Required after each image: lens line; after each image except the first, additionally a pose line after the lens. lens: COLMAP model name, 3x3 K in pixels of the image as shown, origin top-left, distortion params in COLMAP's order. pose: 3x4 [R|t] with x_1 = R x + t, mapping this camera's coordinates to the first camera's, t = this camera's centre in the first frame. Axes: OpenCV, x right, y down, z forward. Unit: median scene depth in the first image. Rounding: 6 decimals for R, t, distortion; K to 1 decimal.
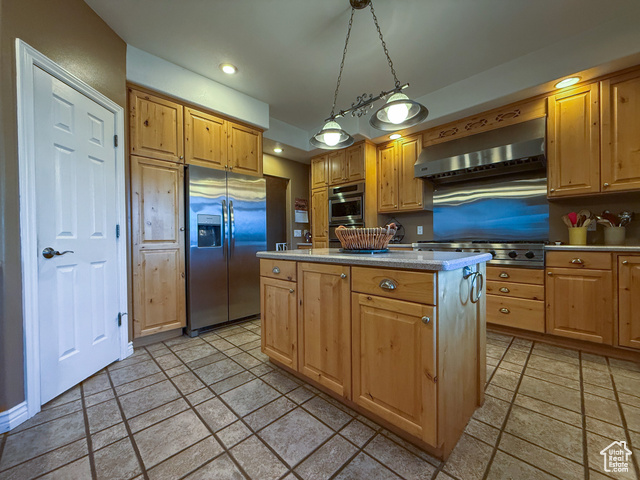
lens RADIAL K [[255.2, 0, 331.1], [0, 255.2, 239.7], [0, 0, 1]] dist [0.000508, 0.000049]
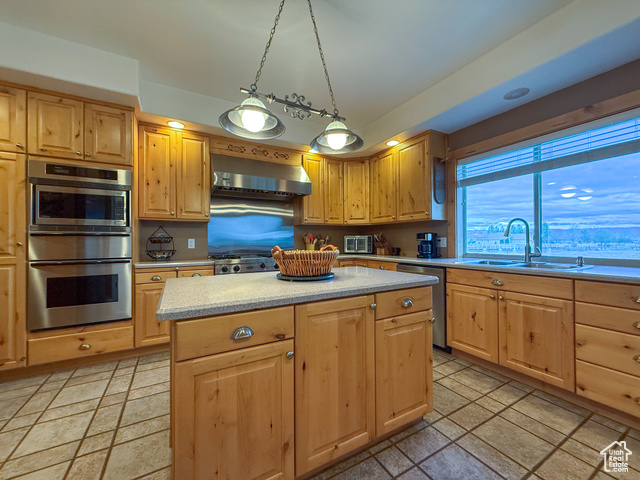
lens RADIAL K [[253.6, 0, 305.5], [0, 253.6, 240.3], [0, 0, 1]] dist [0.000754, 0.000192]
pose [[0.316373, 0.014121, 0.948530, -0.468934], [0.008332, 0.999809, -0.017664, -0.041250], [-0.948598, 0.013492, 0.316195, 0.494584]]
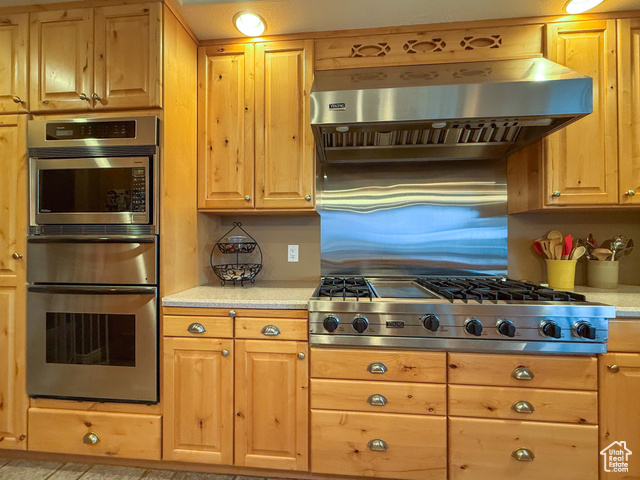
lens RADIAL K [[253.8, 0, 320.0], [0, 253.8, 240.0], [0, 0, 1]] dist [0.001326, 0.000251]
pose [[0.784355, 0.015461, 0.620120, 0.122337], [-0.005024, 0.999815, -0.018574, -0.074004], [-0.620292, 0.011453, 0.784287, 0.807360]]
